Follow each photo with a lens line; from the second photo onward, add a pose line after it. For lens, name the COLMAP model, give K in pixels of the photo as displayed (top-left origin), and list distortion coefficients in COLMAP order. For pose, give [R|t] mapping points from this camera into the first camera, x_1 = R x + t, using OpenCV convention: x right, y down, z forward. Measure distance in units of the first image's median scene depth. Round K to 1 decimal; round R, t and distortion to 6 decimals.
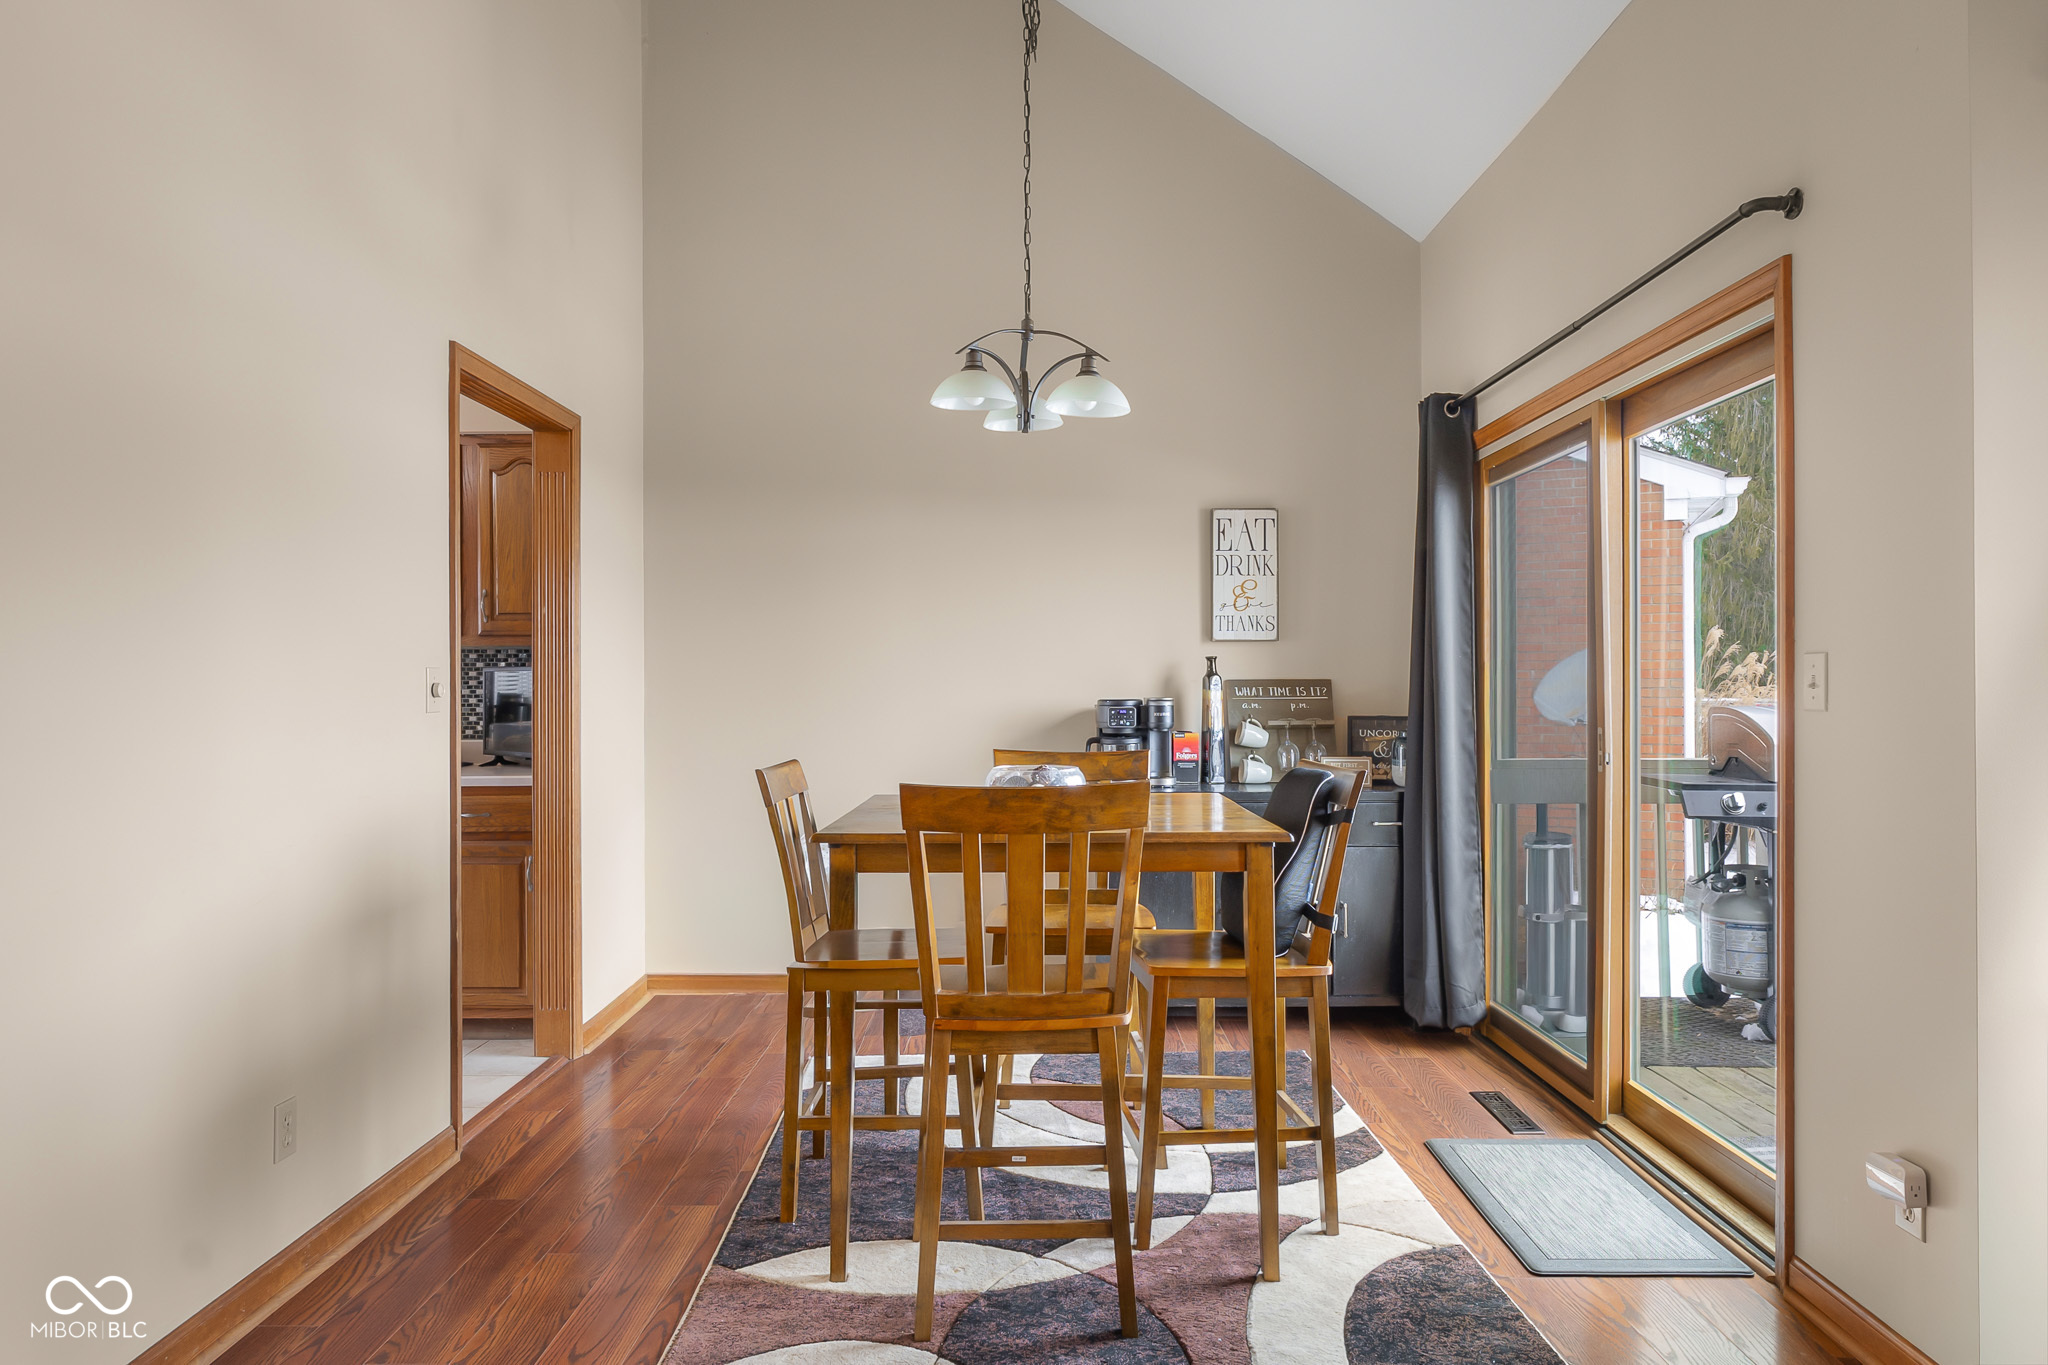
lens RADIAL K [[1279.7, 0, 1024.9], [0, 1279.7, 672.2], [0, 0, 1]] dist [0.005320, 0.003252]
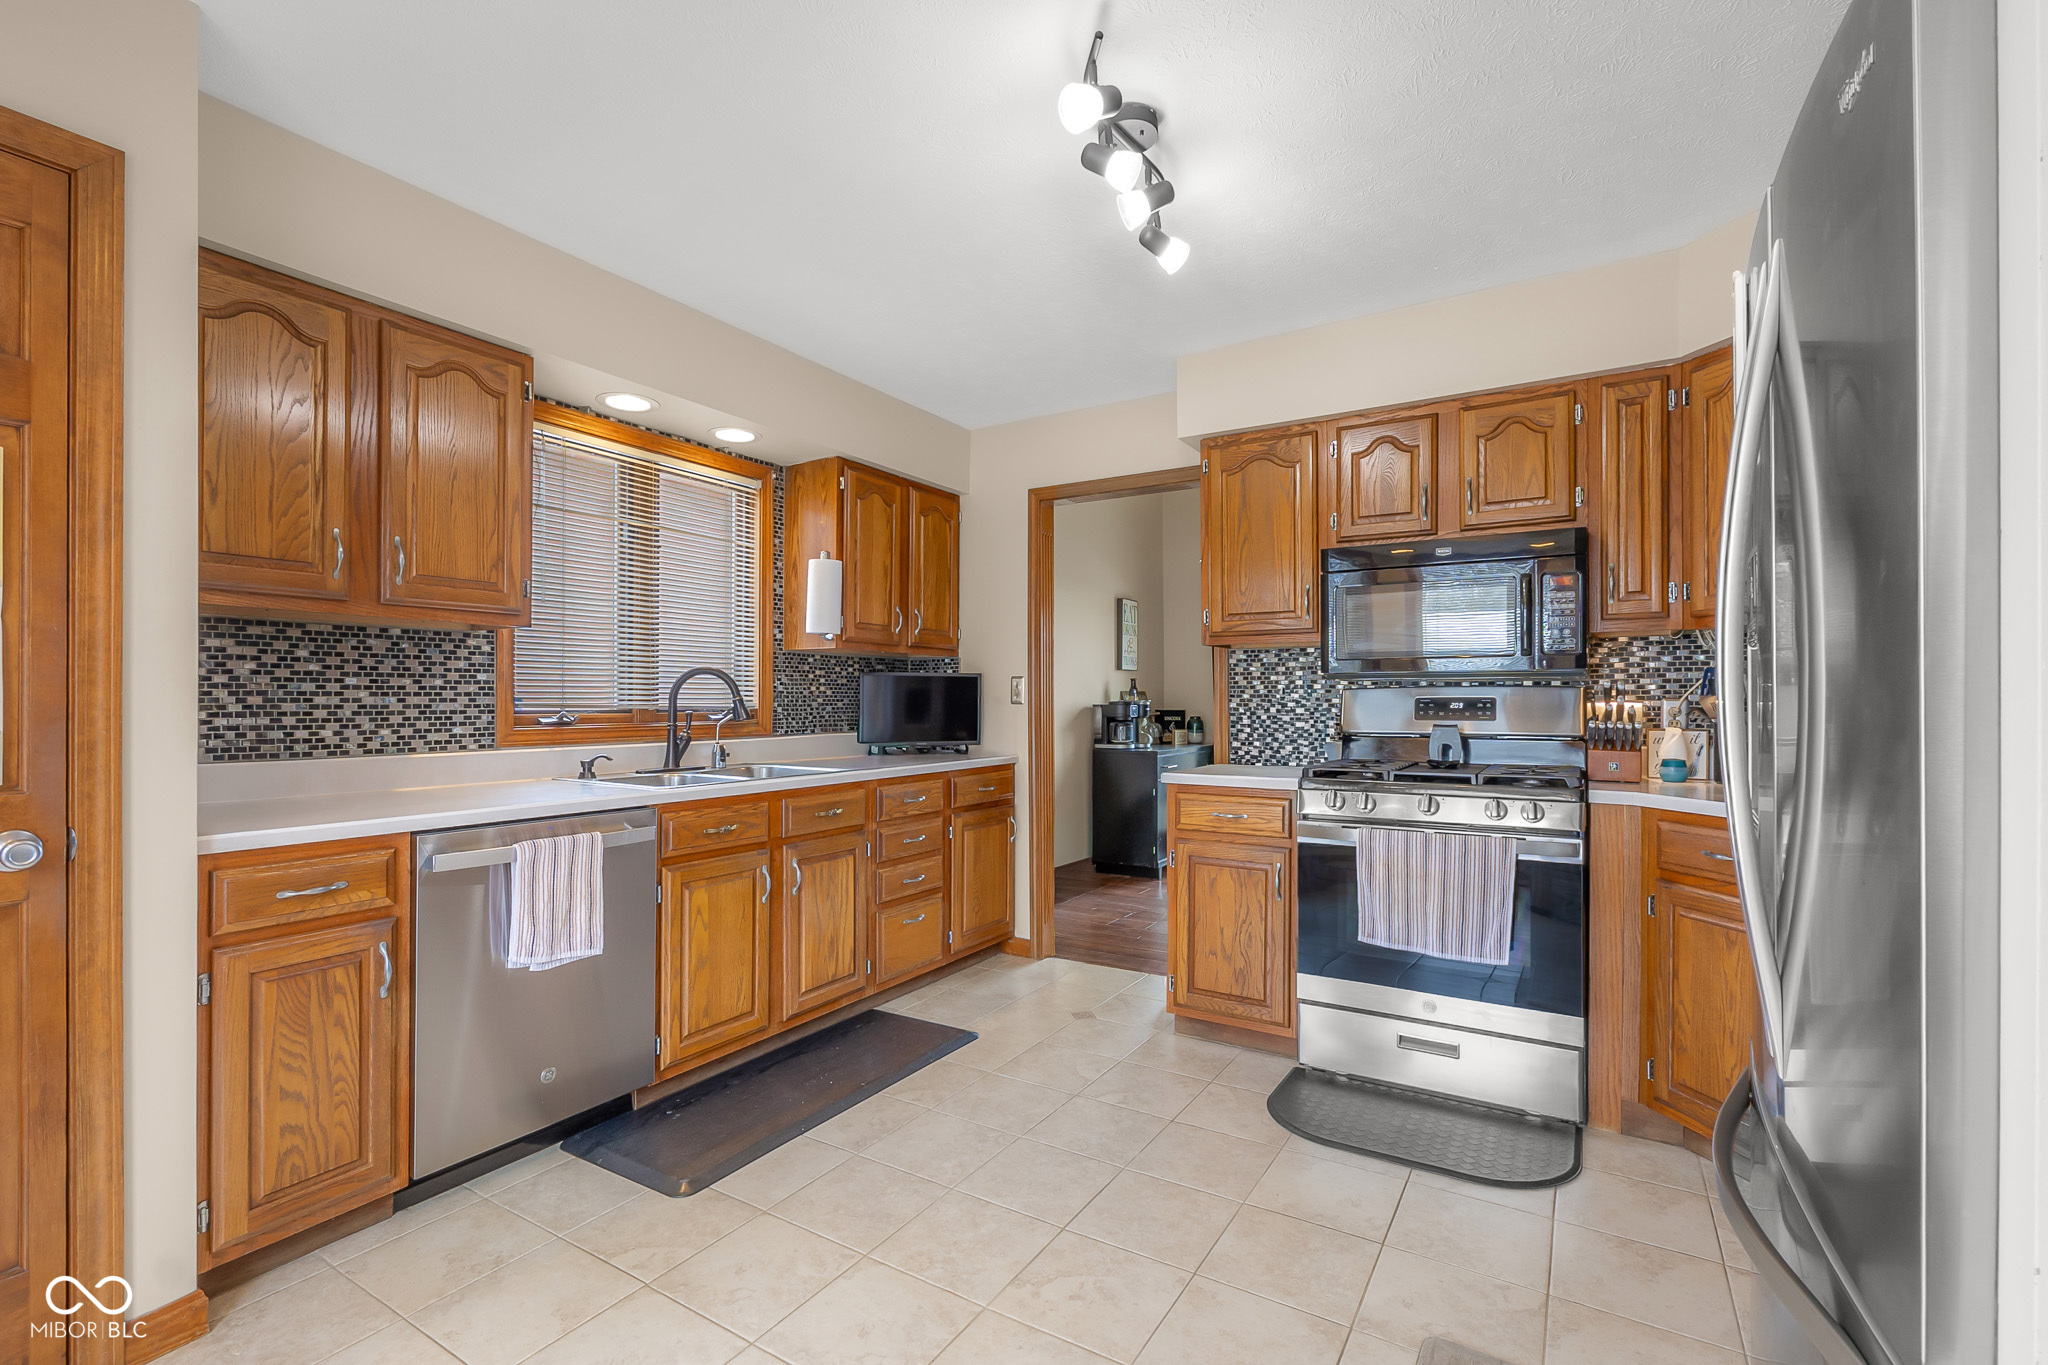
lens RADIAL K [[912.4, 0, 1016.7], [0, 912.4, 695.7], [0, 0, 1]] dist [-0.001683, 0.000072]
pose [[0.525364, 0.009509, 0.850824, -1.051136], [-0.010430, 0.999934, -0.004735, 0.020522], [-0.850814, -0.006387, 0.525429, 0.438911]]
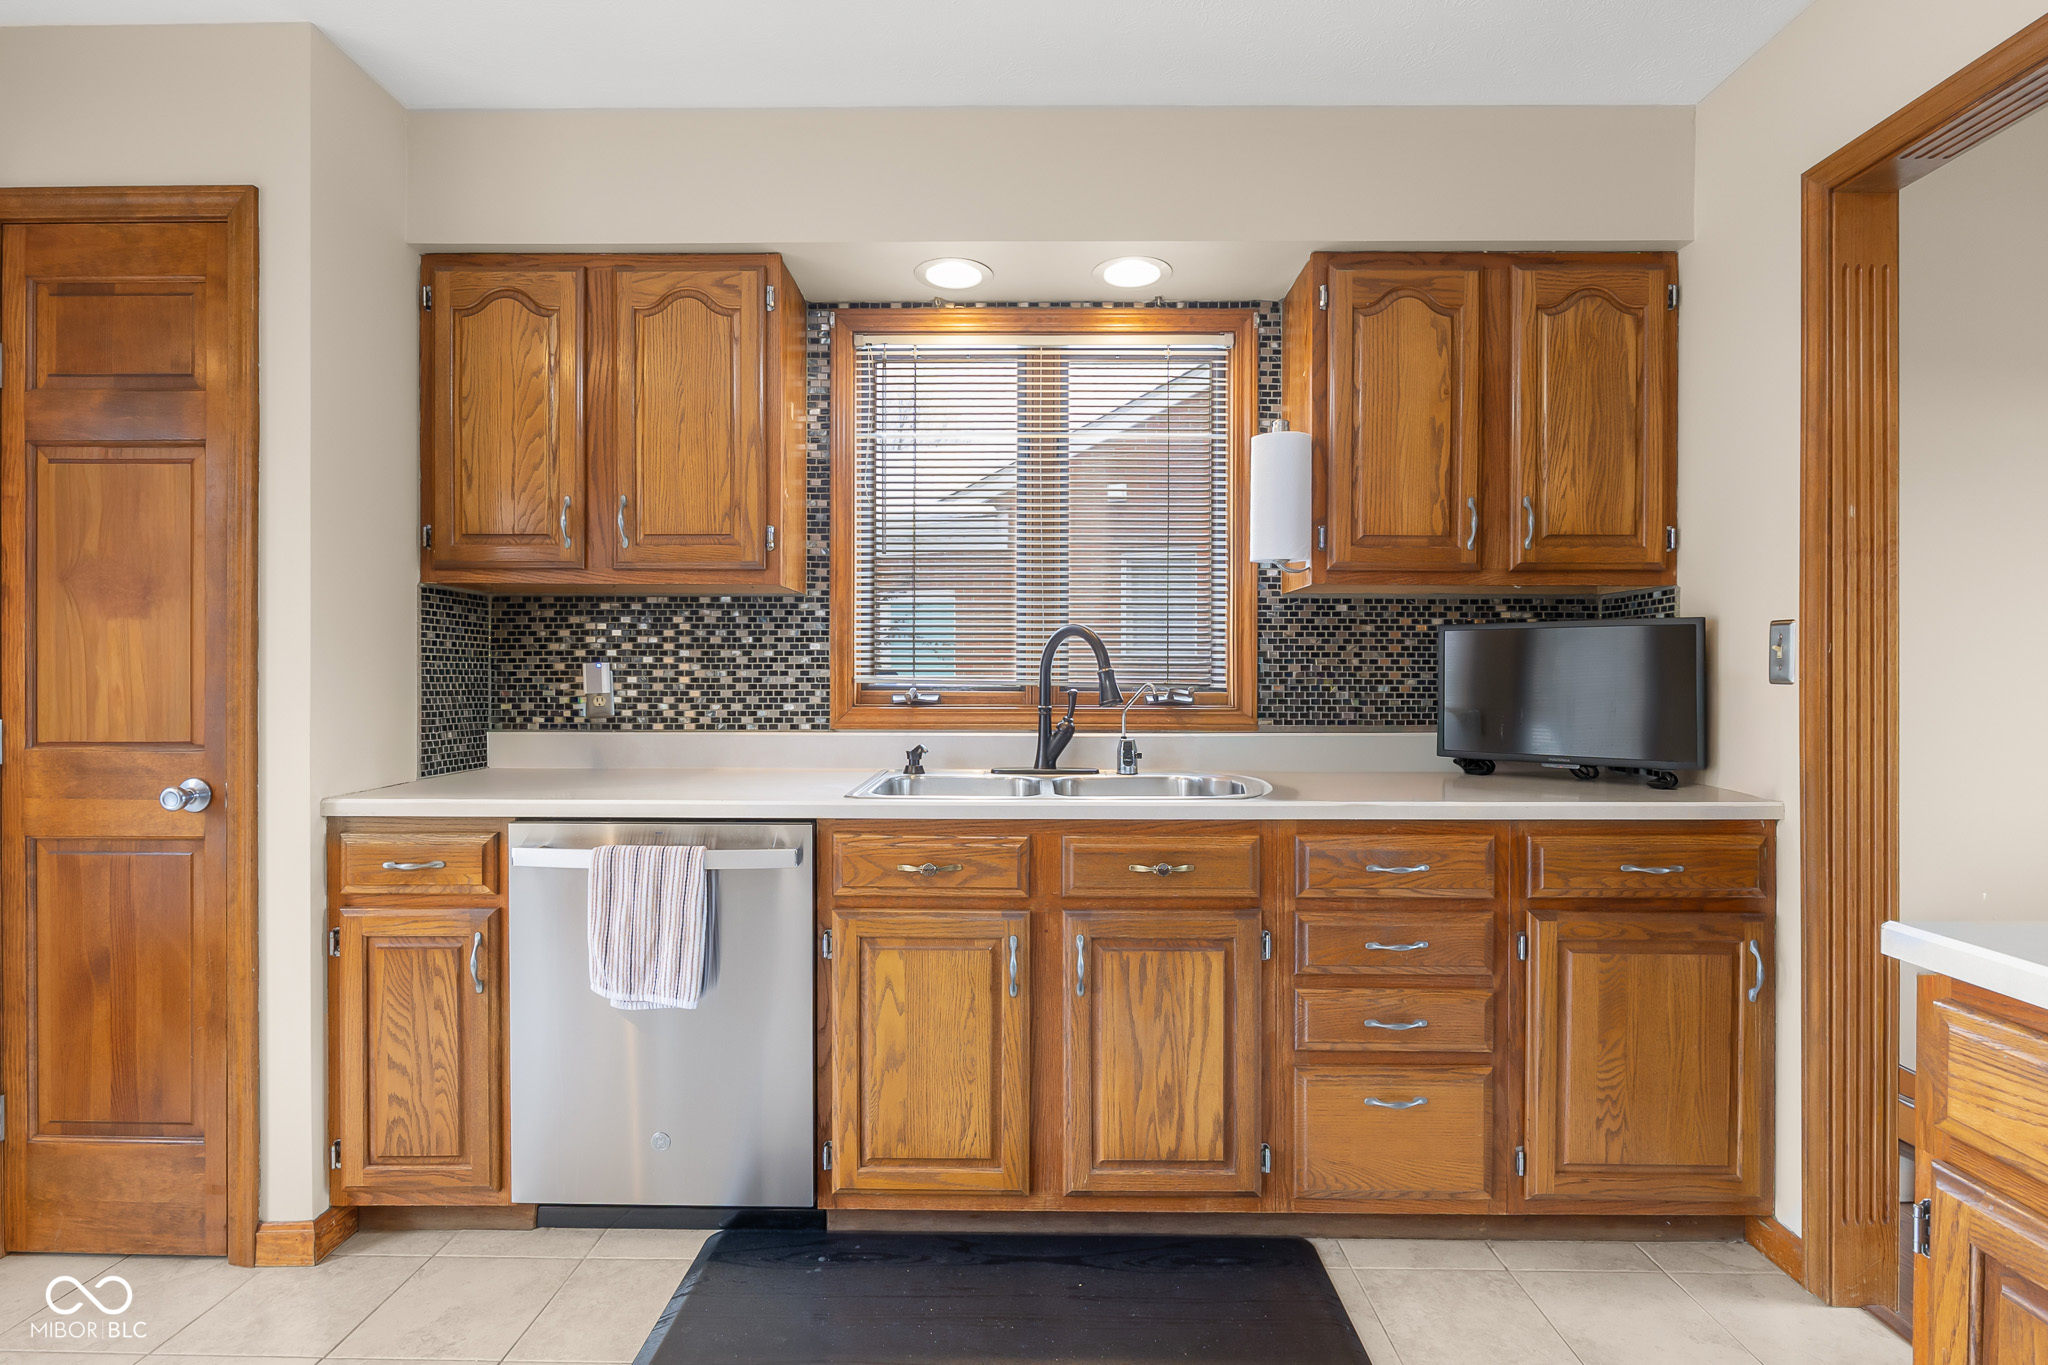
lens RADIAL K [[1000.9, 0, 1024.3], [0, 1000.9, 676.4], [0, 0, 1]] dist [-0.002808, -0.000682]
pose [[0.999934, 0.008004, -0.008285, -0.628578], [-0.007920, 0.999917, 0.010139, 0.019338], [0.008365, -0.010073, 0.999914, 0.480888]]
